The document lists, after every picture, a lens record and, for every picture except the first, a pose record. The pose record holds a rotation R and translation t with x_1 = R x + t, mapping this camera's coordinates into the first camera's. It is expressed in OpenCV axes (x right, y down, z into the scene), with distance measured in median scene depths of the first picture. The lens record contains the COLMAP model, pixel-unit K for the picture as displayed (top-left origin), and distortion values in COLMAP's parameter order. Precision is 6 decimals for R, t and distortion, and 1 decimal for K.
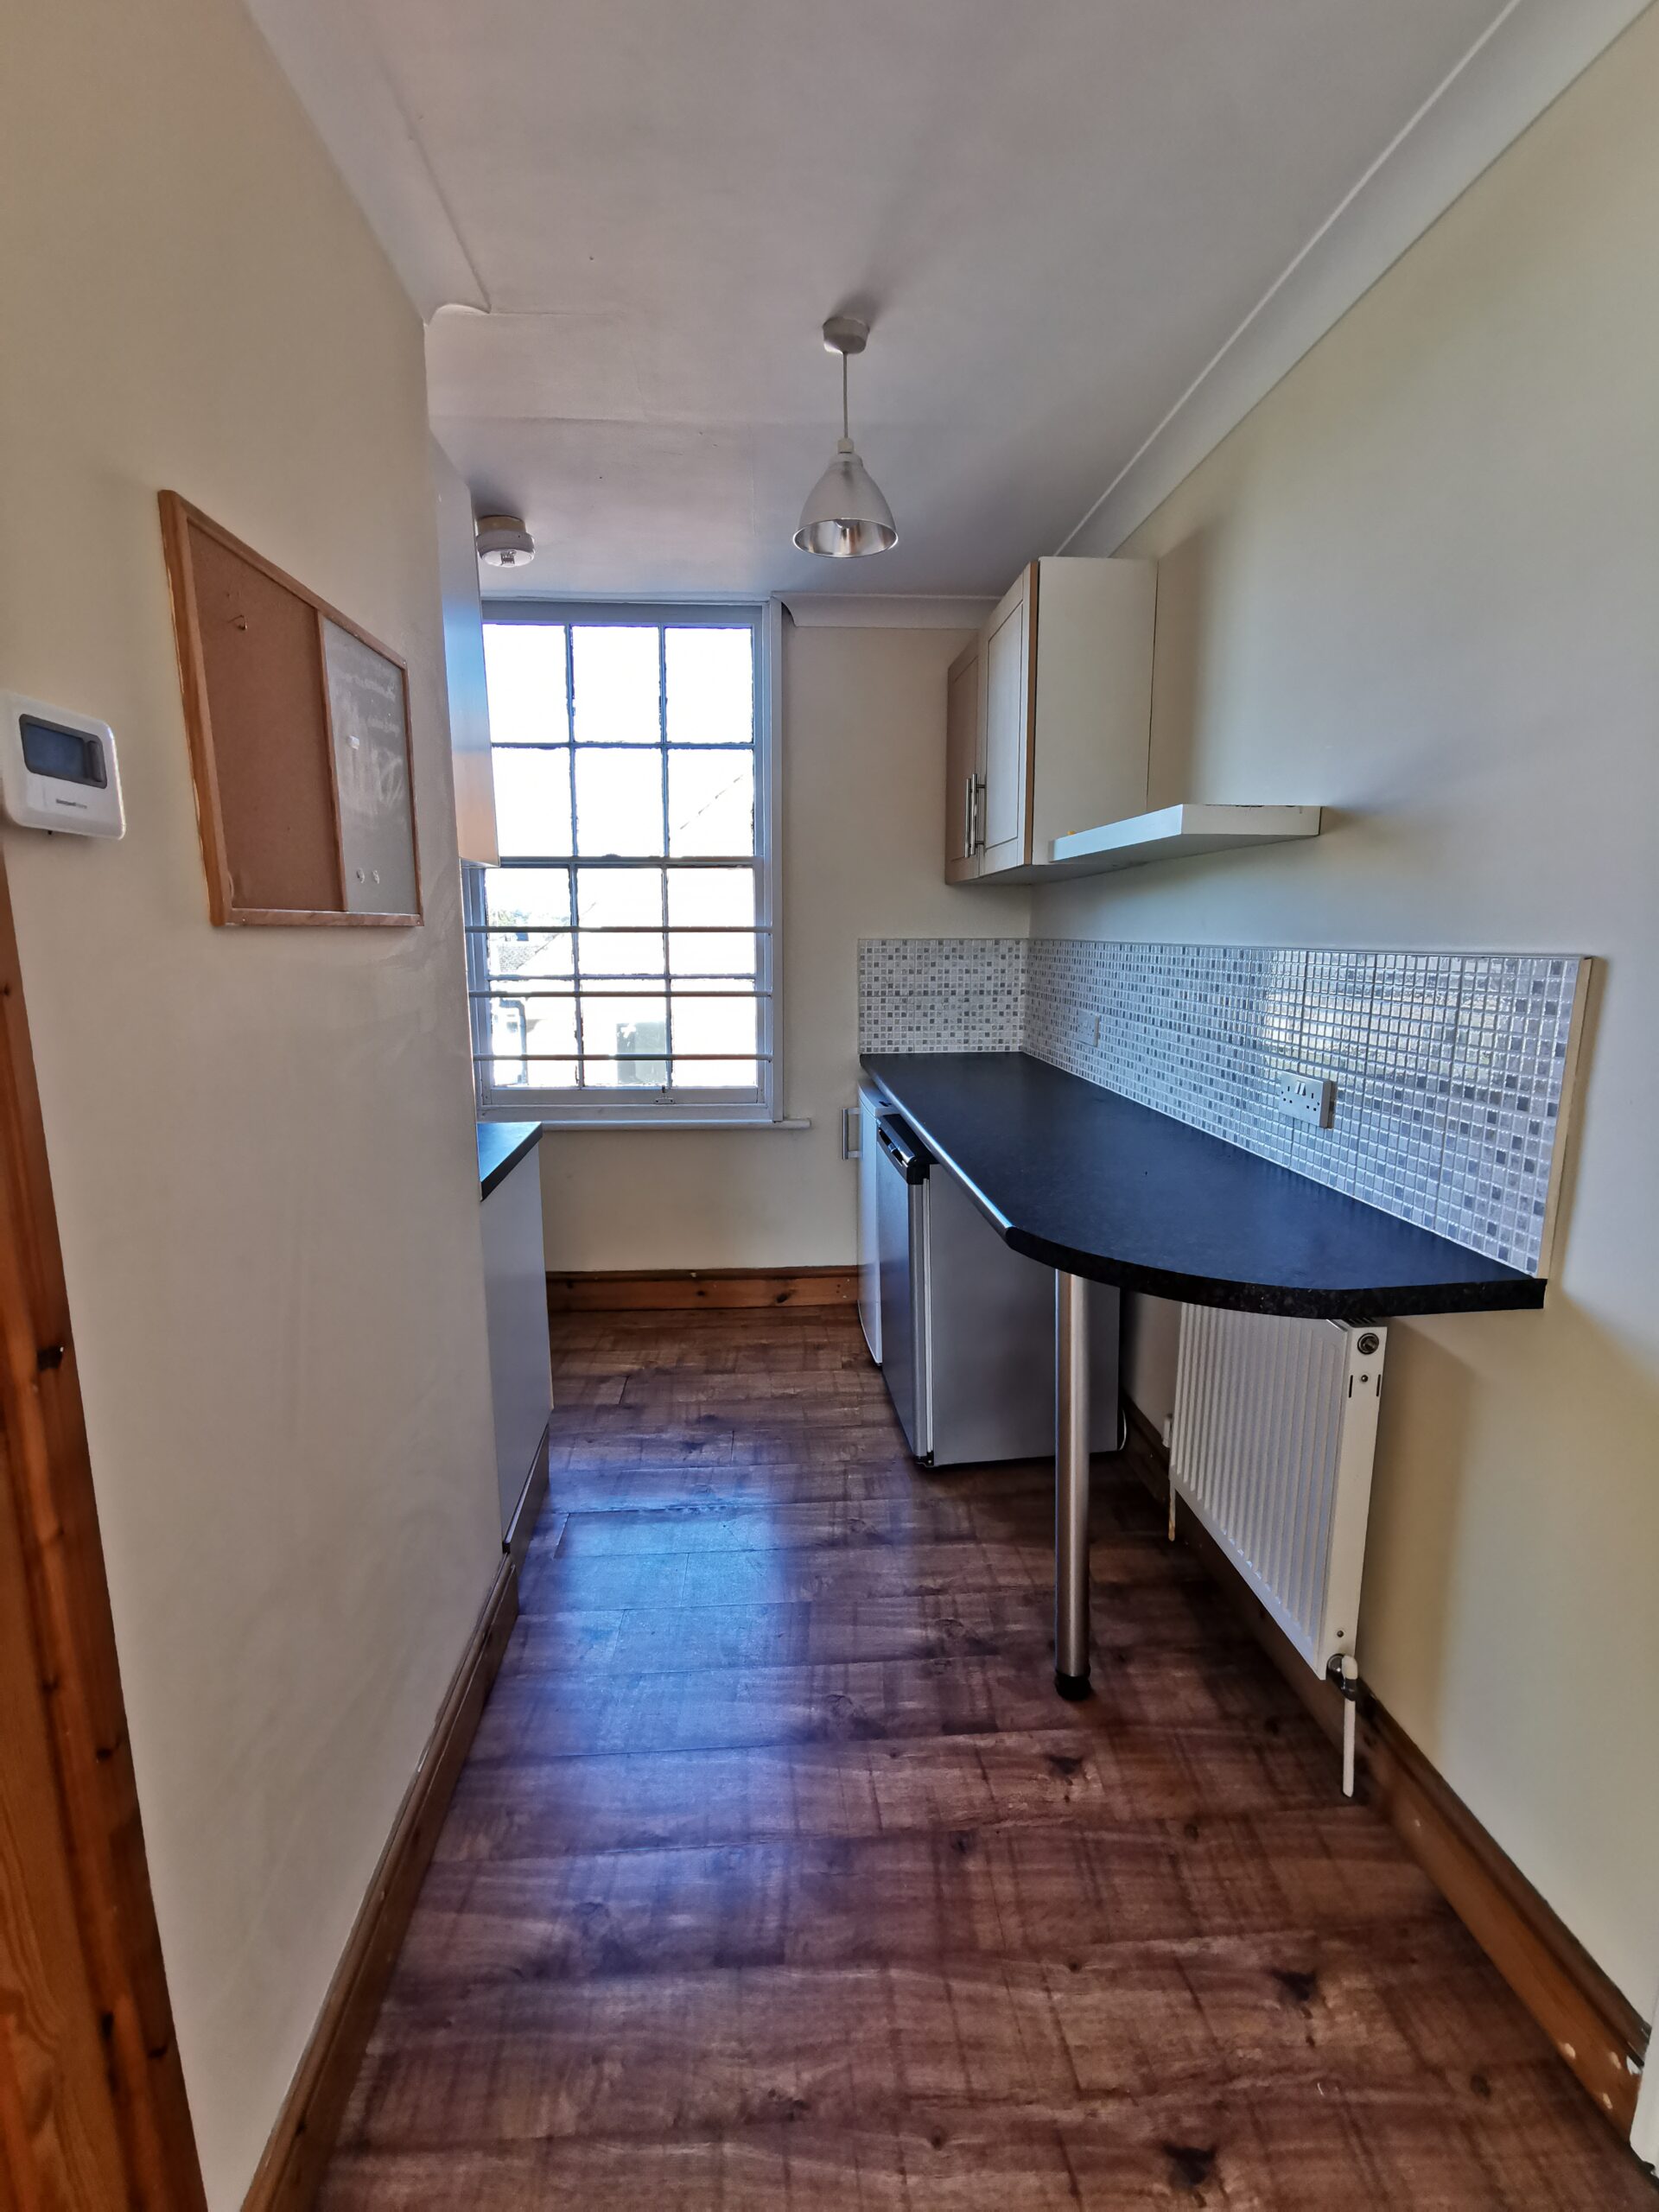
lens RADIAL K [[1028.7, 0, 825.3], [0, 1028.7, 1113.0], [0, 0, 1]] dist [0.021112, -0.006671]
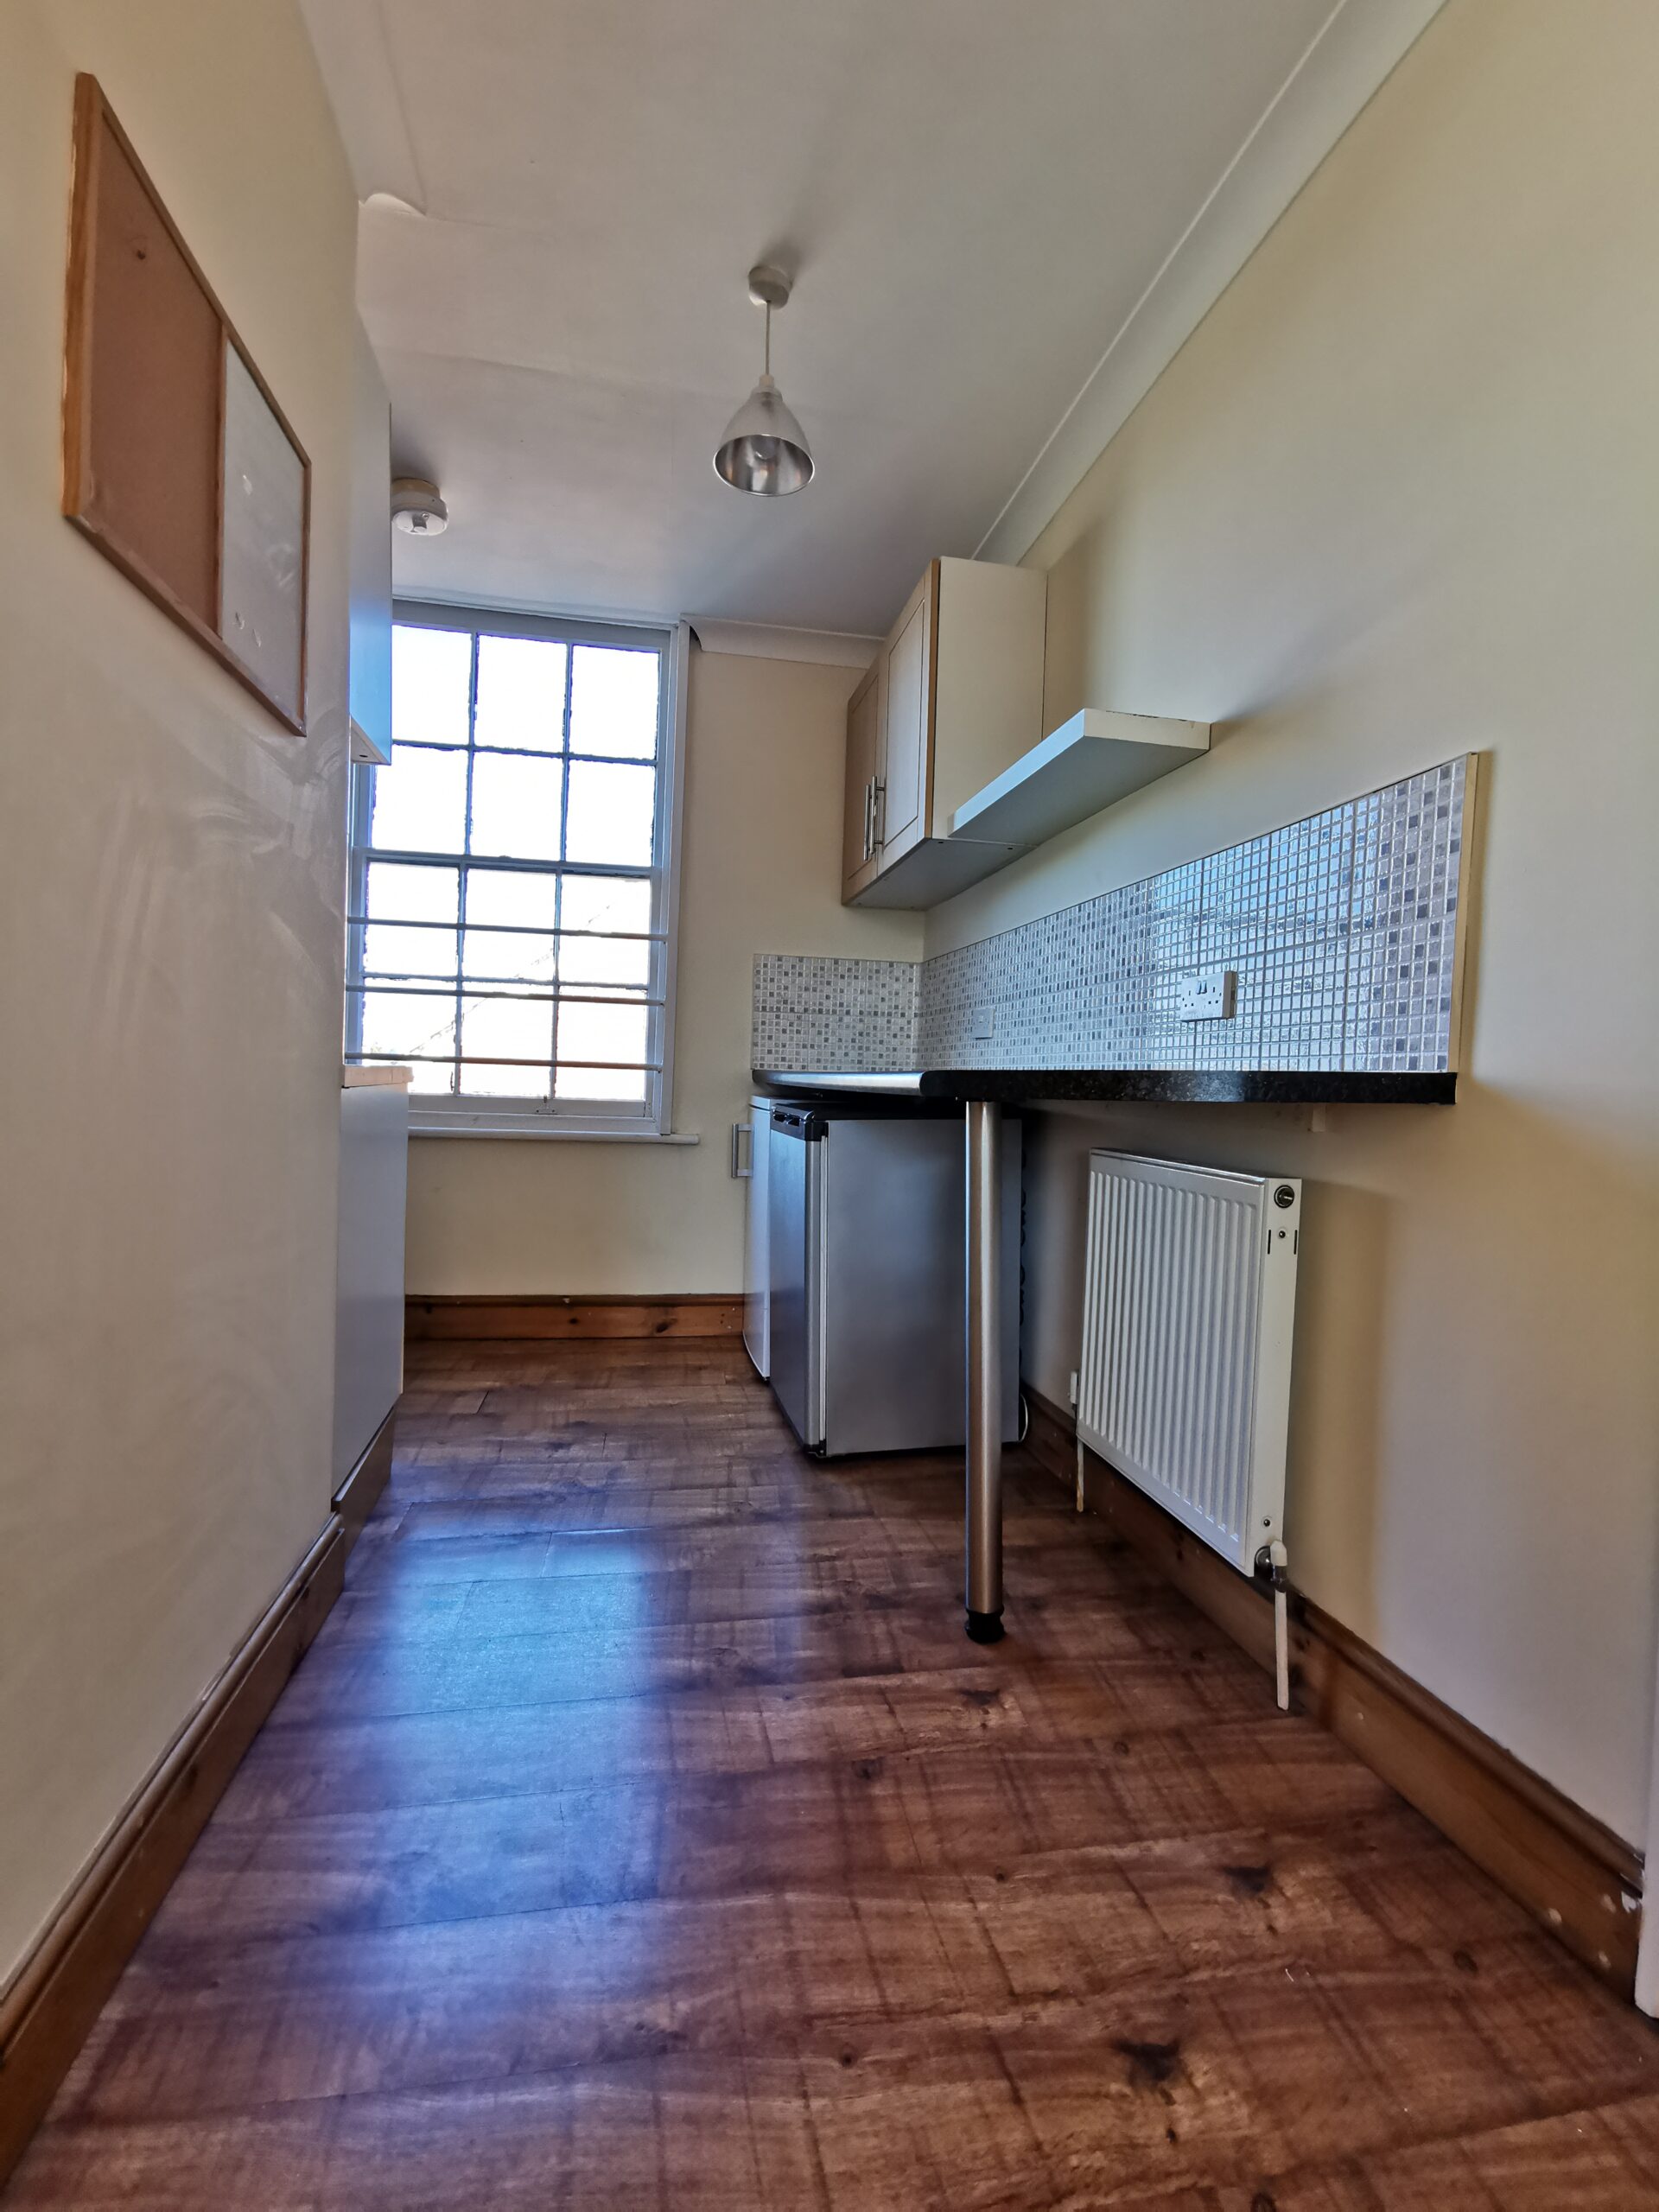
lens RADIAL K [[1028.7, 0, 825.3], [0, 1028.7, 1113.0], [0, 0, 1]] dist [0.021112, -0.006671]
pose [[0.992796, 0.034043, 0.114881, -0.019738], [-0.016261, 0.988199, -0.152308, 0.288061], [-0.118710, 0.149343, 0.981634, 0.076960]]
